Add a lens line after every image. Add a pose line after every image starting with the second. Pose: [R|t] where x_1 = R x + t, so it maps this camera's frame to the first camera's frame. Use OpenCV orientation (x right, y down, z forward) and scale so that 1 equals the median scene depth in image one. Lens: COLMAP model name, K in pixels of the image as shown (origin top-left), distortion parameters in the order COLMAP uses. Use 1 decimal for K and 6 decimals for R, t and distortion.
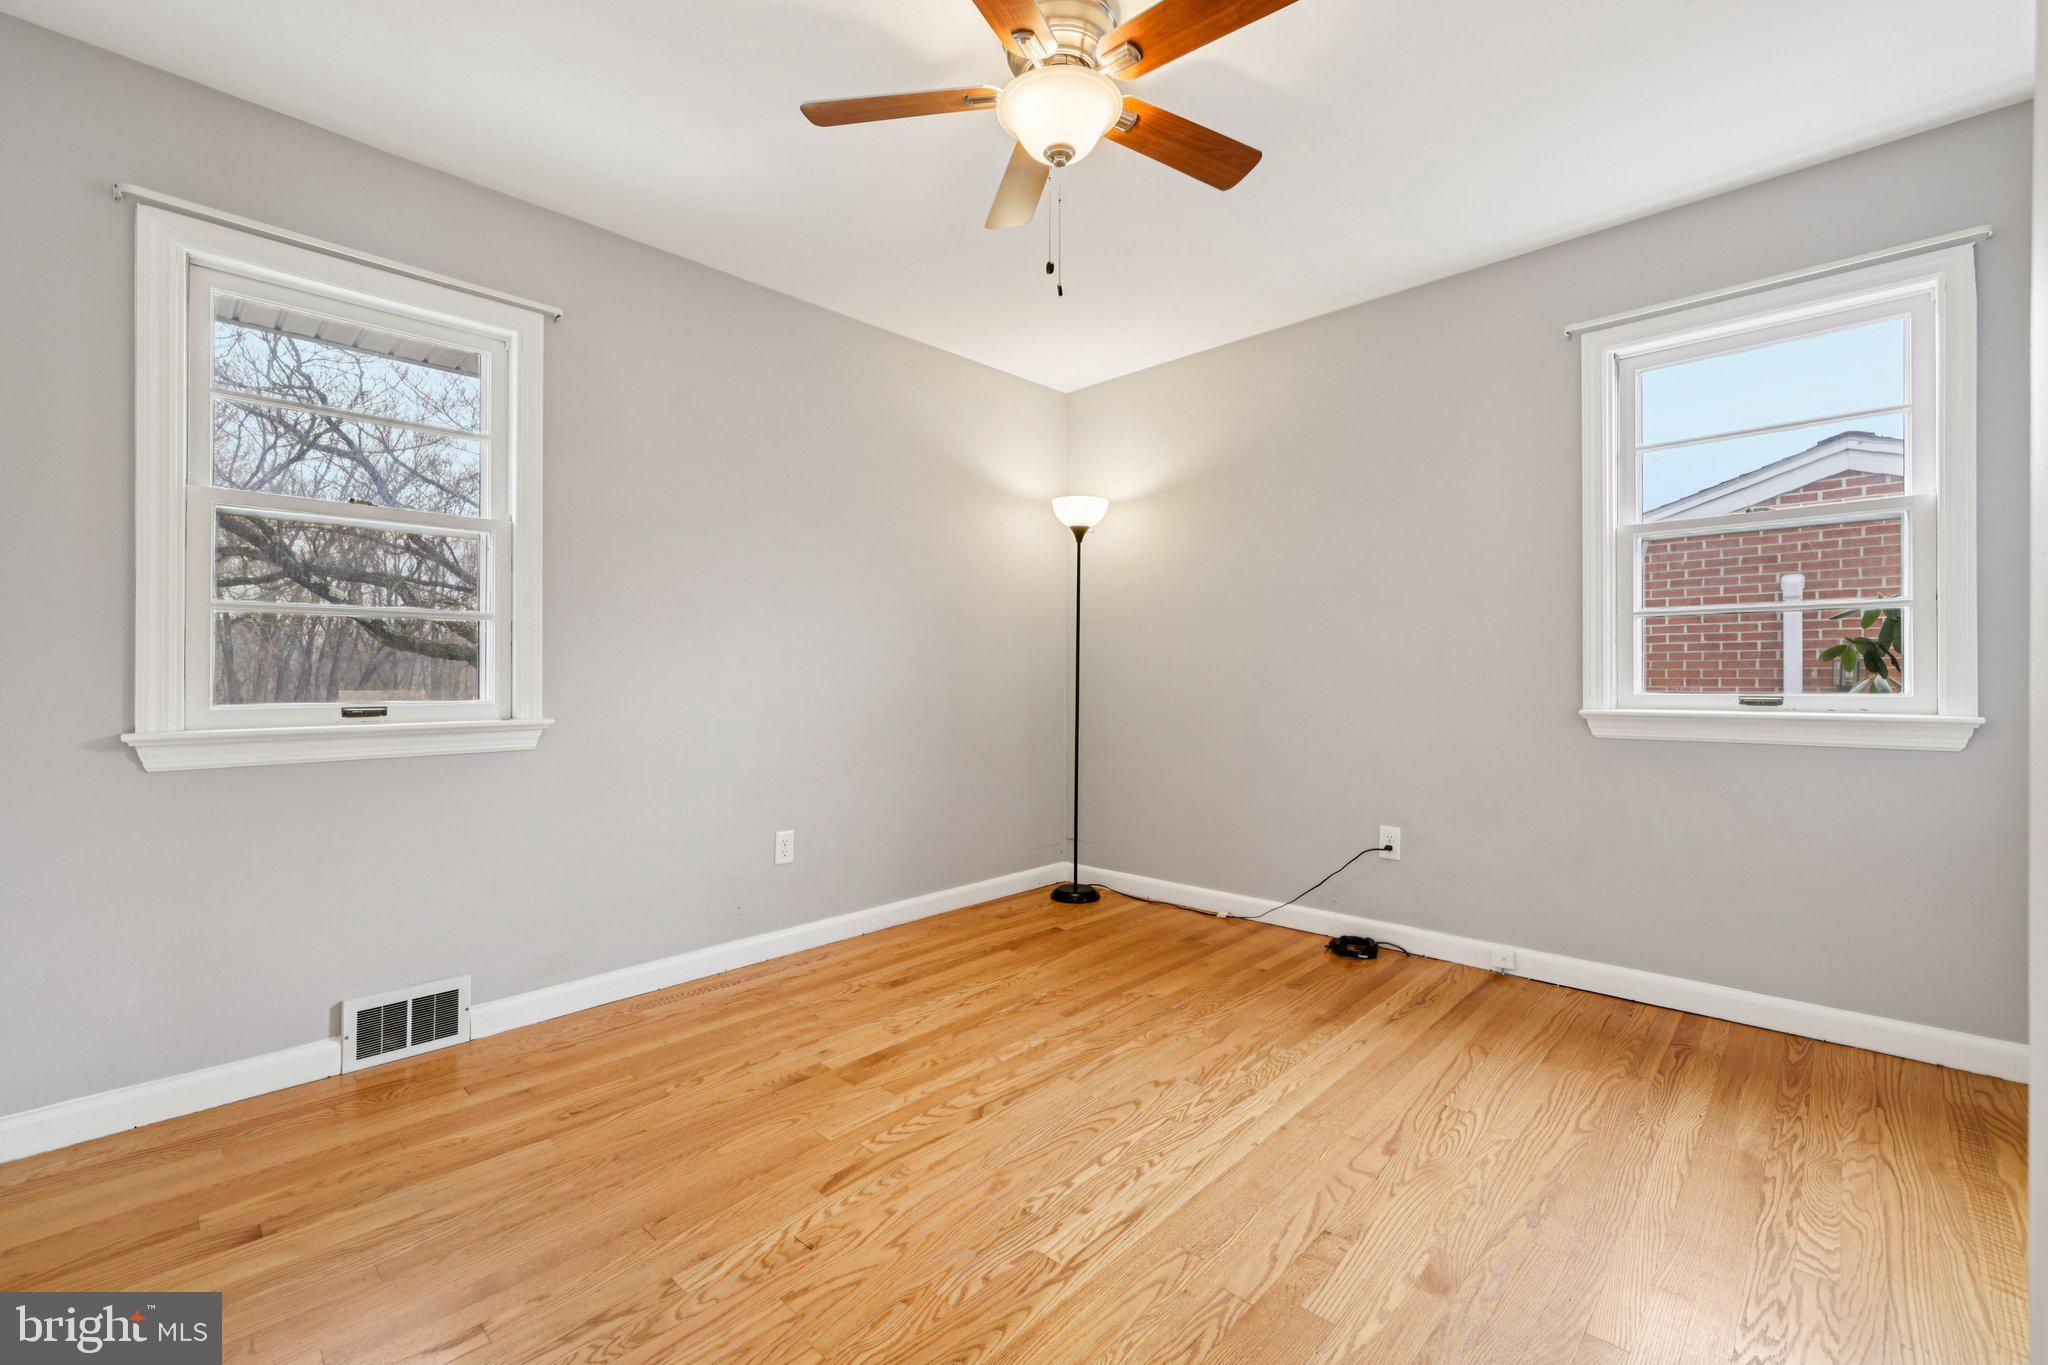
lens RADIAL K [[865.0, 0, 1011.6], [0, 865.0, 686.3], [0, 0, 1]] dist [-0.001490, -0.000064]
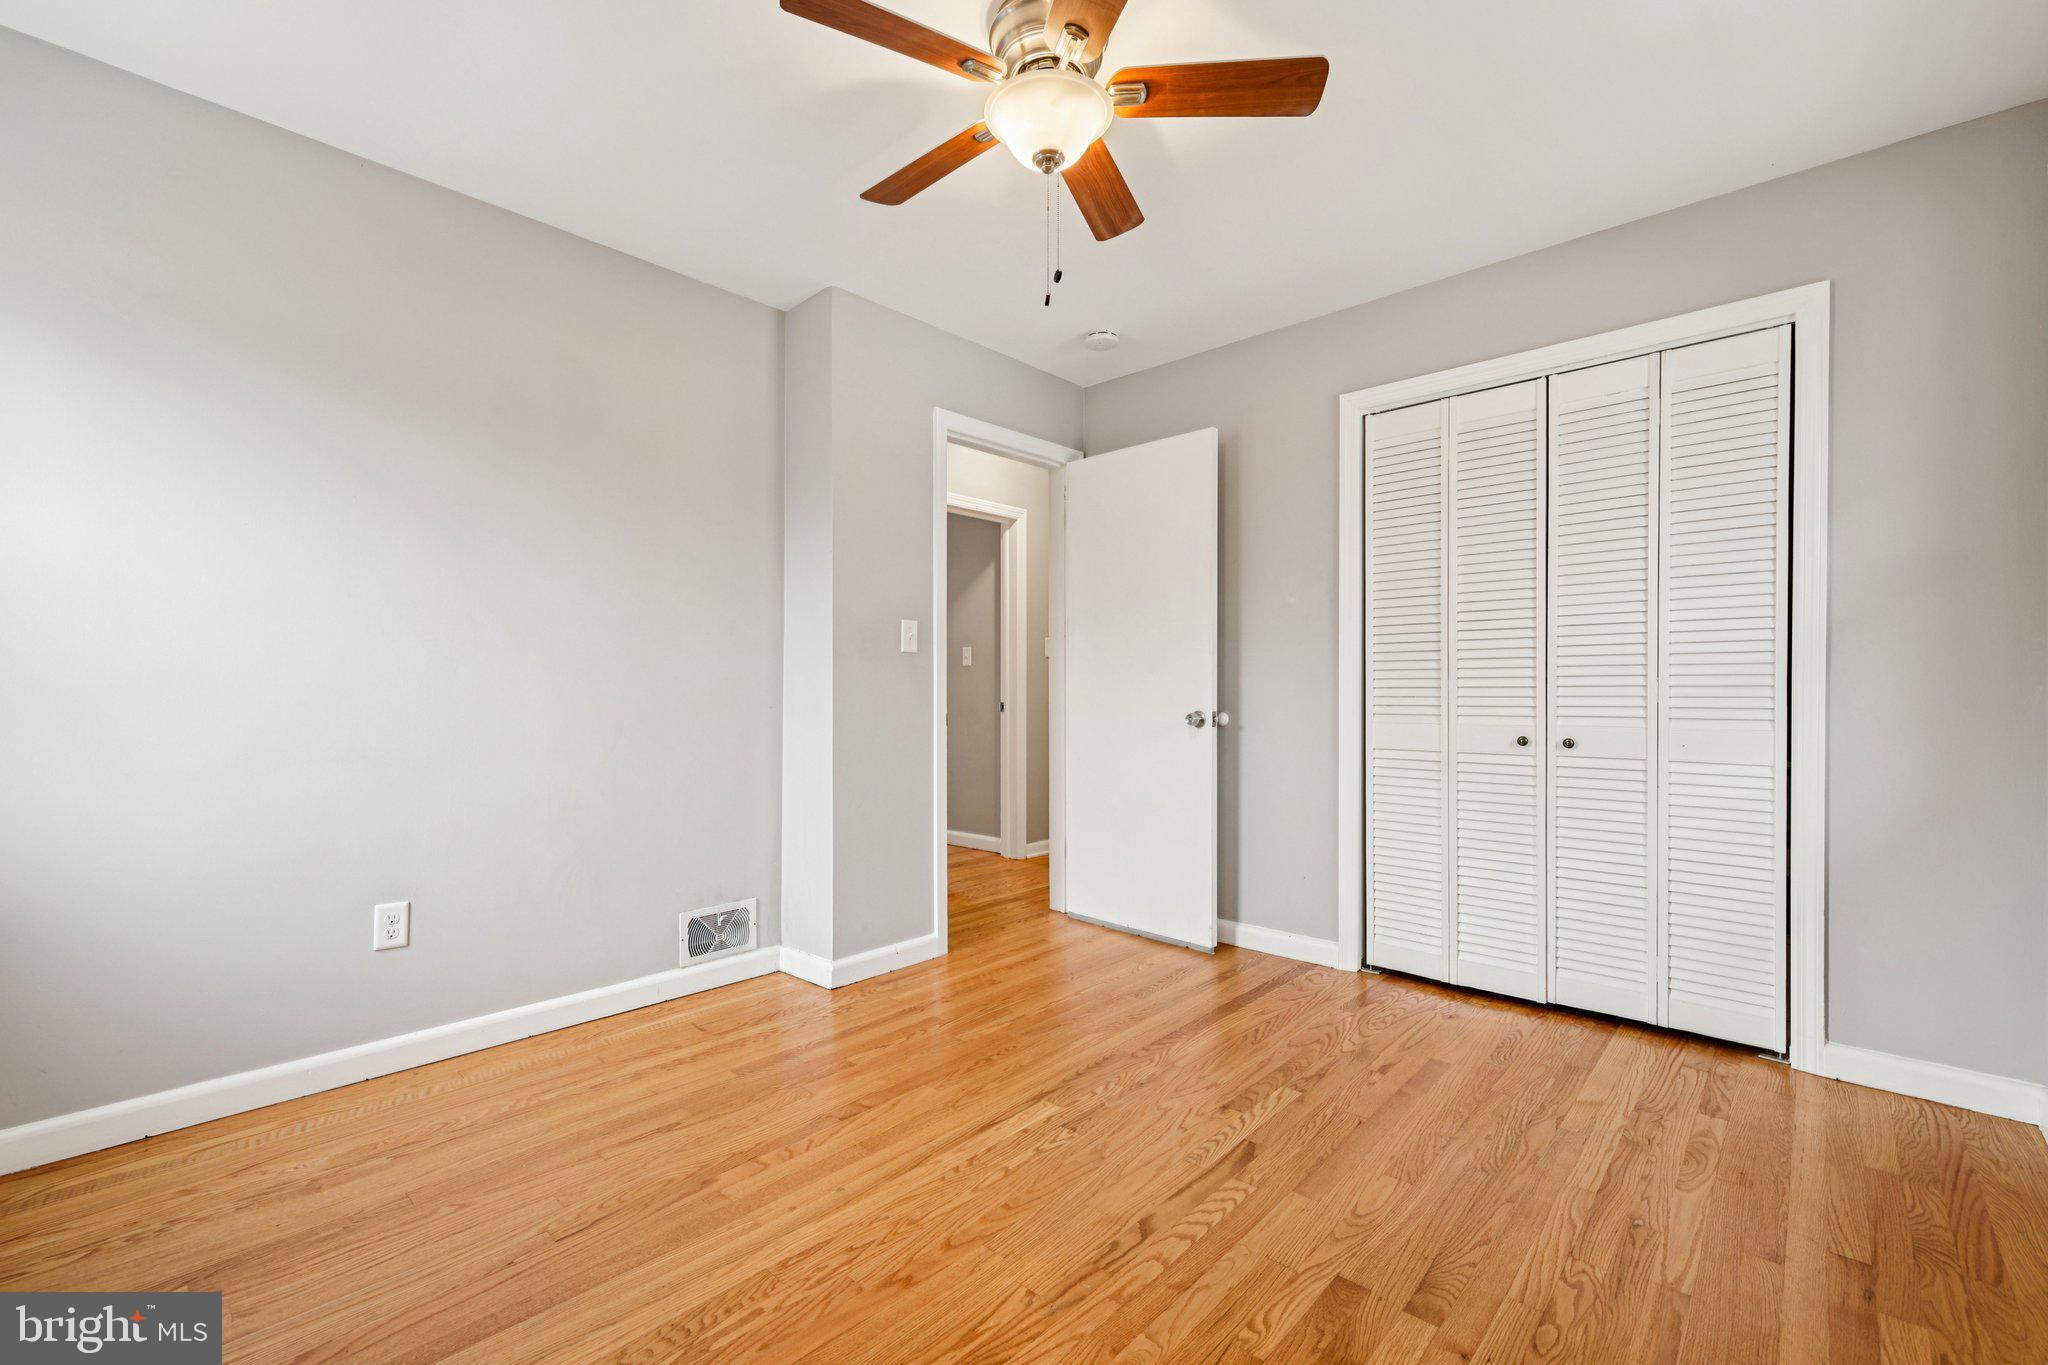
lens RADIAL K [[865.0, 0, 1011.6], [0, 865.0, 686.3], [0, 0, 1]] dist [-0.001490, -0.000064]
pose [[-0.999759, -0.001368, -0.021927, 0.117023], [-0.001607, 0.999940, 0.010867, -0.032098], [0.021911, 0.010899, -0.999701, 1.978664]]
